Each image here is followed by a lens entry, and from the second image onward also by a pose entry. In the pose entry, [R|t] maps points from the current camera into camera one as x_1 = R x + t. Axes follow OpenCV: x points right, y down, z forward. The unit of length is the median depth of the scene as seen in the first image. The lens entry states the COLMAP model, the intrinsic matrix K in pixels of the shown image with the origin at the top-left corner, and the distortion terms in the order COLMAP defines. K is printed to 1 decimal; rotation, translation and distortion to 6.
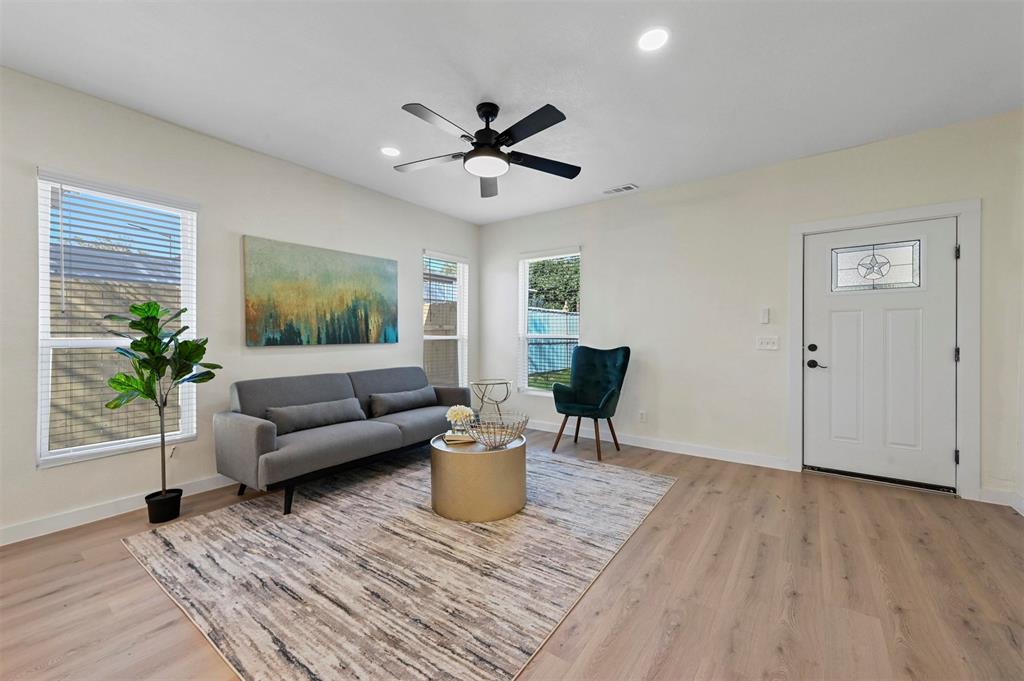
lens RADIAL K [[407.5, 0, 511.4], [0, 407.5, 337.6], [0, 0, 1]] dist [0.002121, 0.000053]
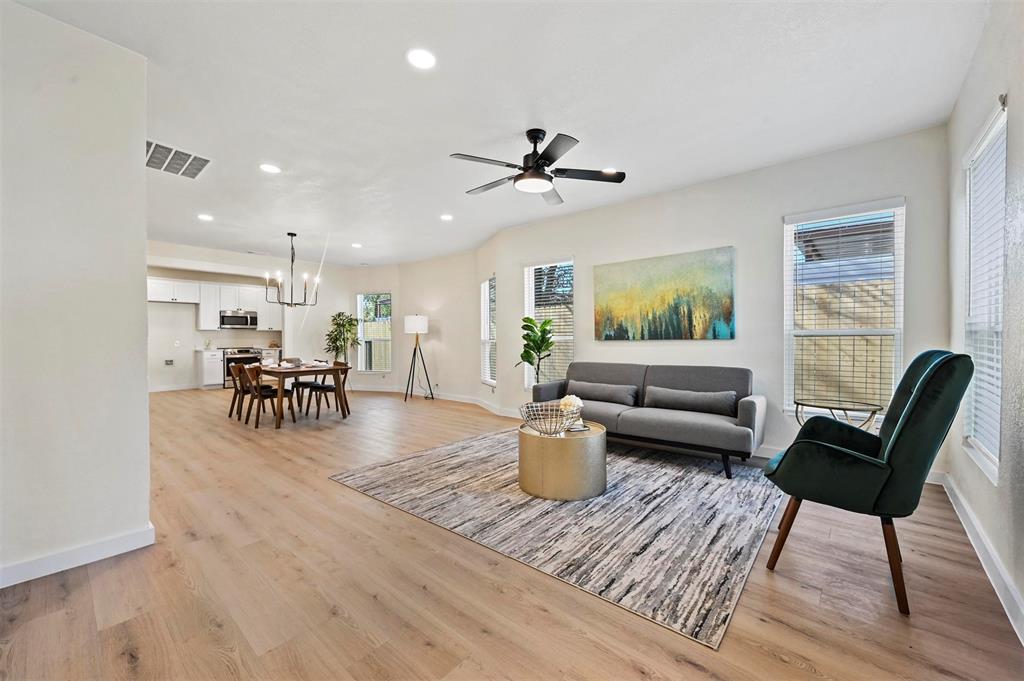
lens RADIAL K [[407.5, 0, 508.2], [0, 407.5, 338.2], [0, 0, 1]] dist [0.002121, 0.000053]
pose [[-0.094402, 0.005319, -0.995520, 0.758043], [0.005624, 0.999973, 0.004809, 0.003903], [0.995518, -0.005145, -0.094430, 0.716438]]
